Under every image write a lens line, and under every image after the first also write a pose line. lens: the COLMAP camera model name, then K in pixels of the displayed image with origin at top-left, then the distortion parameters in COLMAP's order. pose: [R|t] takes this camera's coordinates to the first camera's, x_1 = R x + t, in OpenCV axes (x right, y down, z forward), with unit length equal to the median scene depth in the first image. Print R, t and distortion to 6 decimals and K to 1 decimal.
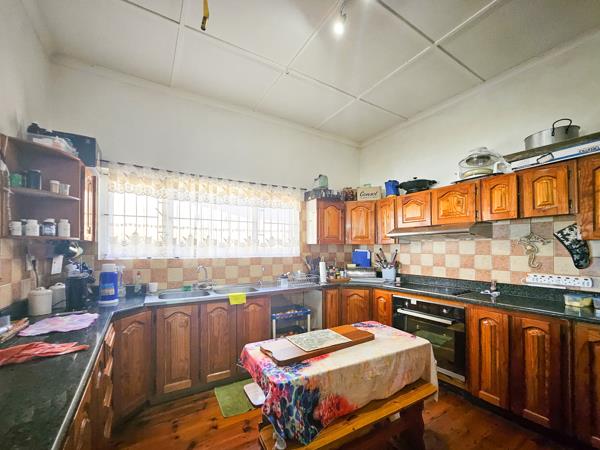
lens RADIAL K [[249.5, 0, 308.0], [0, 249.5, 244.8], [0, 0, 1]] dist [0.000079, -0.000309]
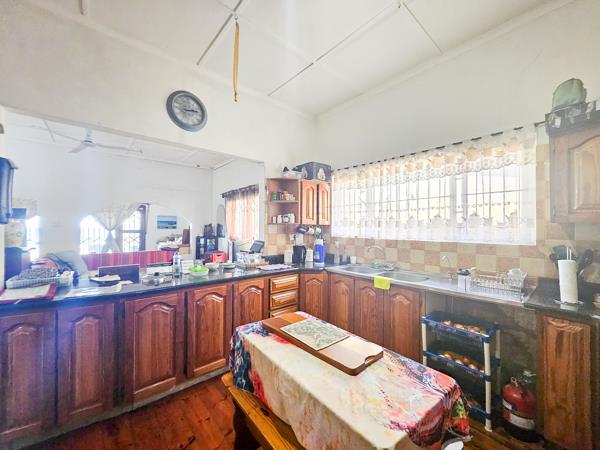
lens RADIAL K [[249.5, 0, 295.8], [0, 249.5, 225.6], [0, 0, 1]] dist [0.000079, -0.000309]
pose [[0.131429, -0.008915, -0.991286, 0.555579], [0.007835, 0.999938, -0.007954, 0.002125], [0.991295, -0.006721, 0.131490, 0.494422]]
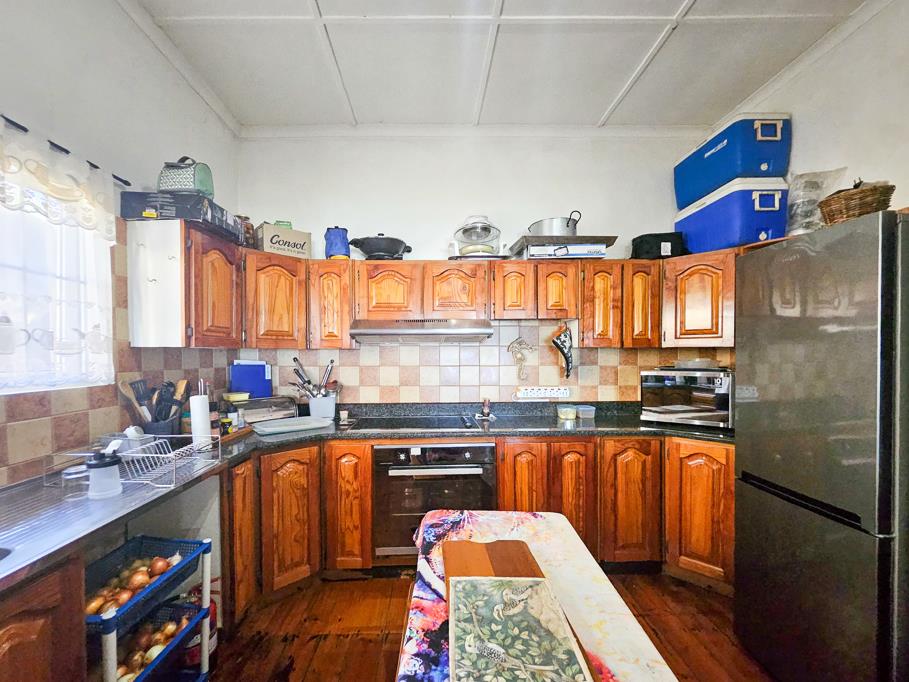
lens RADIAL K [[377.9, 0, 423.3], [0, 377.9, 358.1], [0, 0, 1]] dist [0.000079, -0.000309]
pose [[0.542223, -0.010336, 0.840171, -0.279684], [-0.007691, 0.999821, 0.017264, 0.000271], [-0.840200, -0.015823, 0.542046, 0.492159]]
